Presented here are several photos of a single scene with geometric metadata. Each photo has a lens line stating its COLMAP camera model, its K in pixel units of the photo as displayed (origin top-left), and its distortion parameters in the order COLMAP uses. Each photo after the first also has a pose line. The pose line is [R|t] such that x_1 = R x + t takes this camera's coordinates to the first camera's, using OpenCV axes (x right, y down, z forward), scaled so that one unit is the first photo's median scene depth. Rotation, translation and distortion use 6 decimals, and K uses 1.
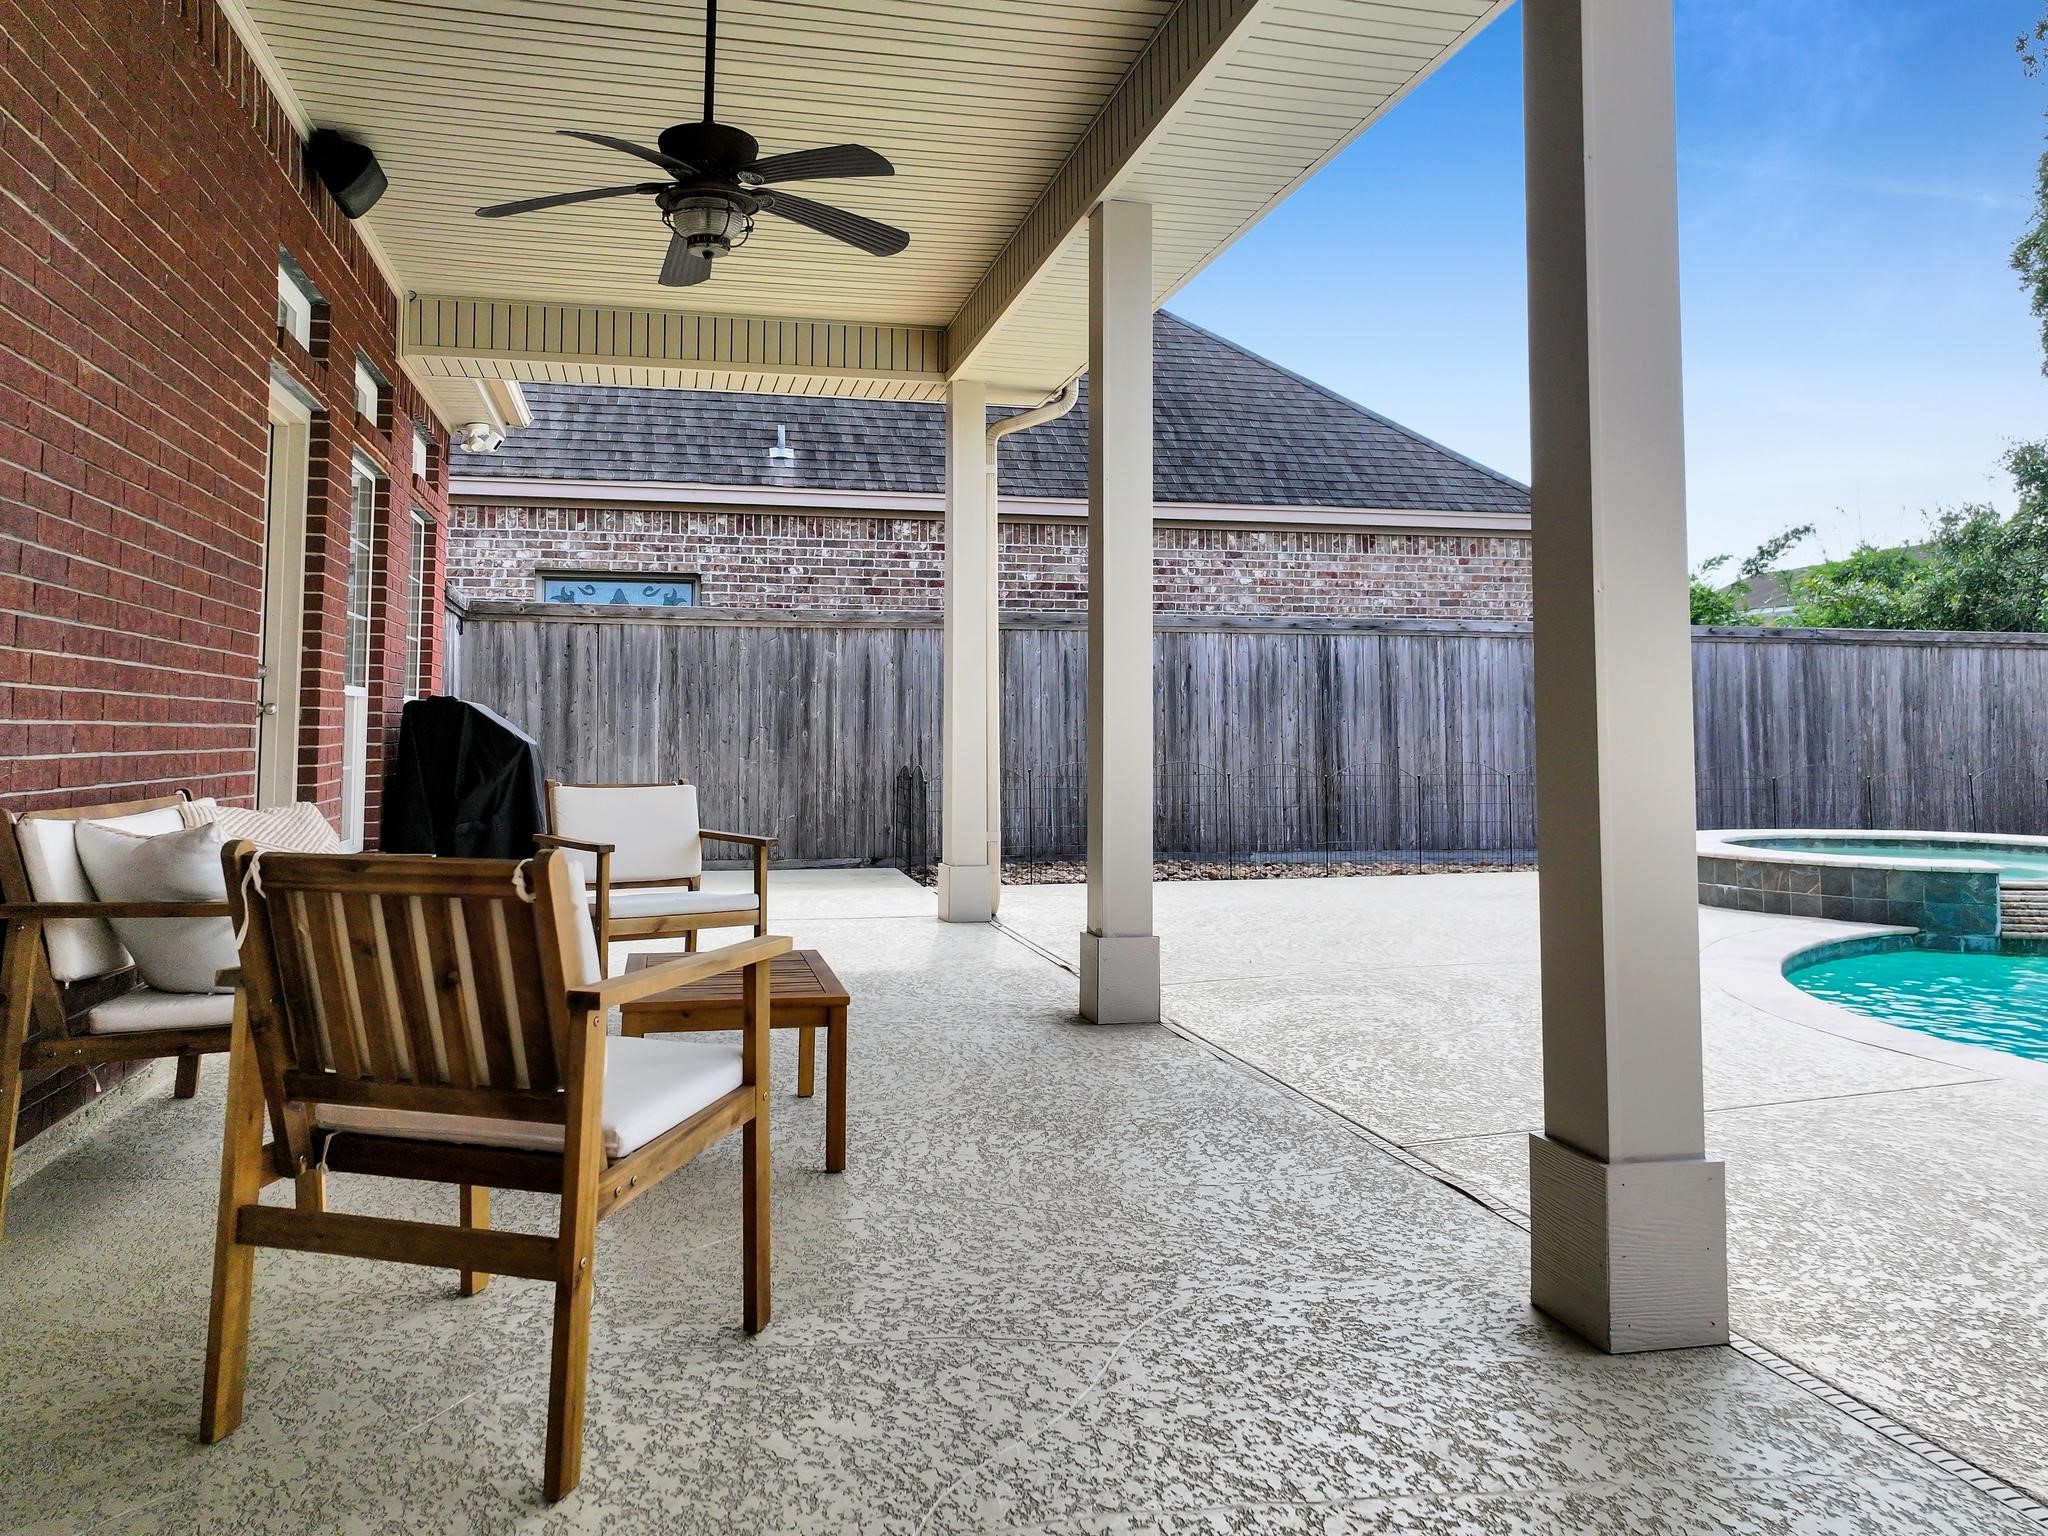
lens RADIAL K [[1482.3, 0, 1022.9], [0, 1482.3, 636.8], [0, 0, 1]] dist [0.008360, 0.003356]
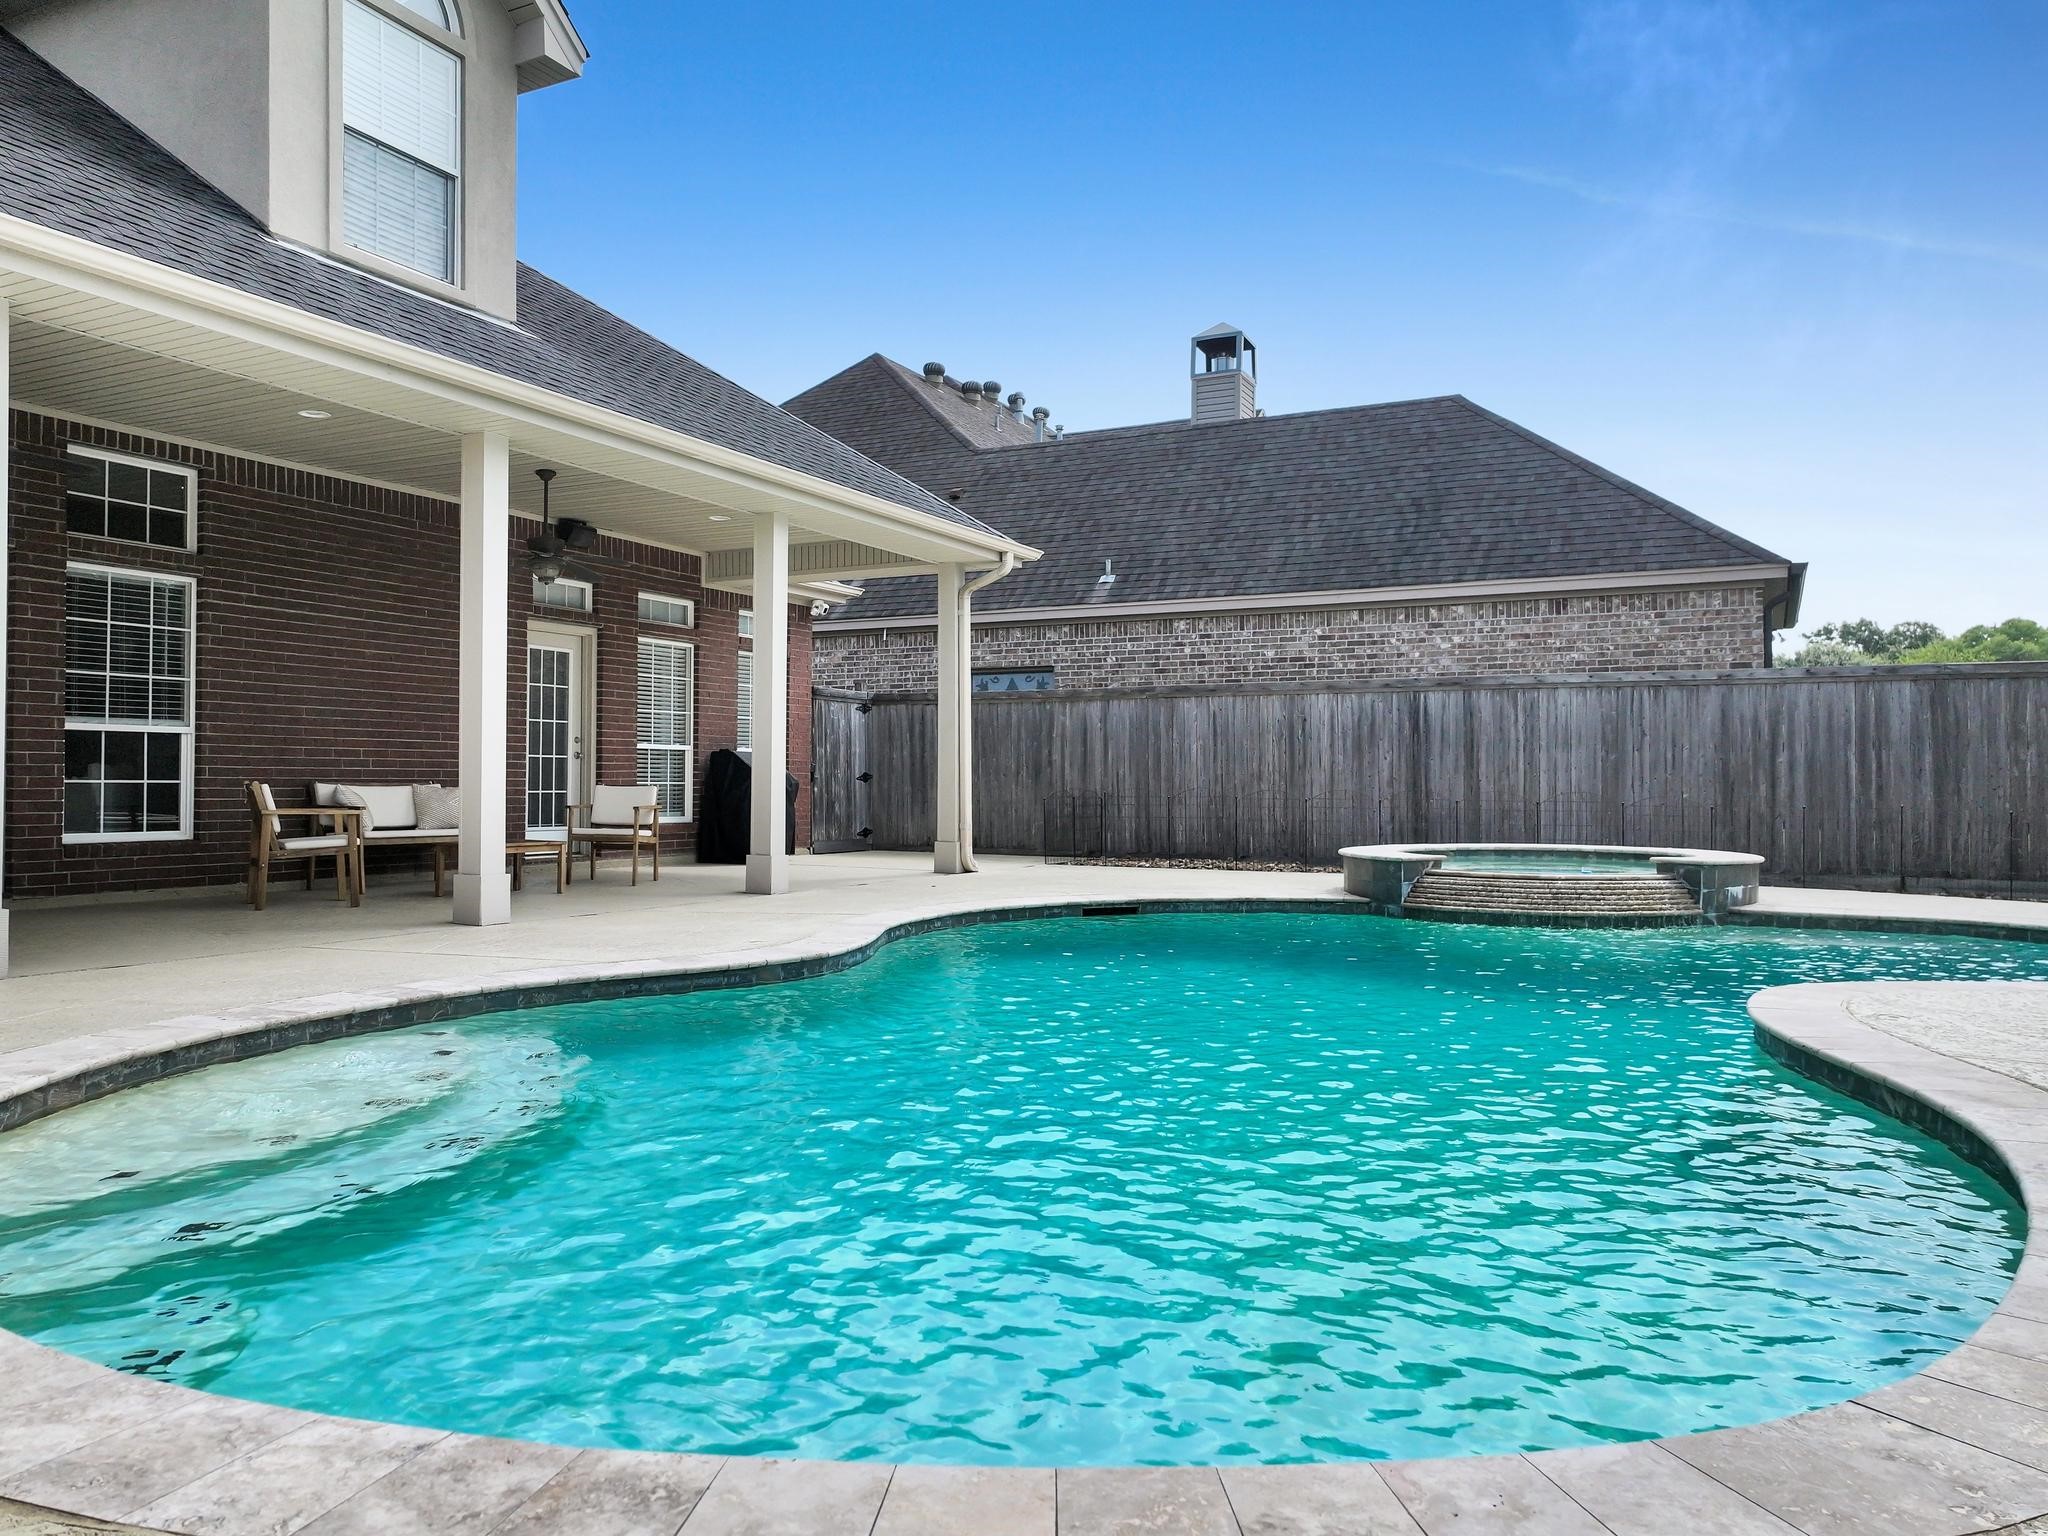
lens RADIAL K [[1444.2, 0, 1024.0], [0, 1444.2, 768.0], [0, 0, 1]] dist [0.001189, 0.003482]
pose [[0.761427, -0.003298, -0.648242, 0.701406], [0.038715, 0.998433, 0.040395, 0.001156], [0.647093, -0.055855, 0.760362, -0.143564]]
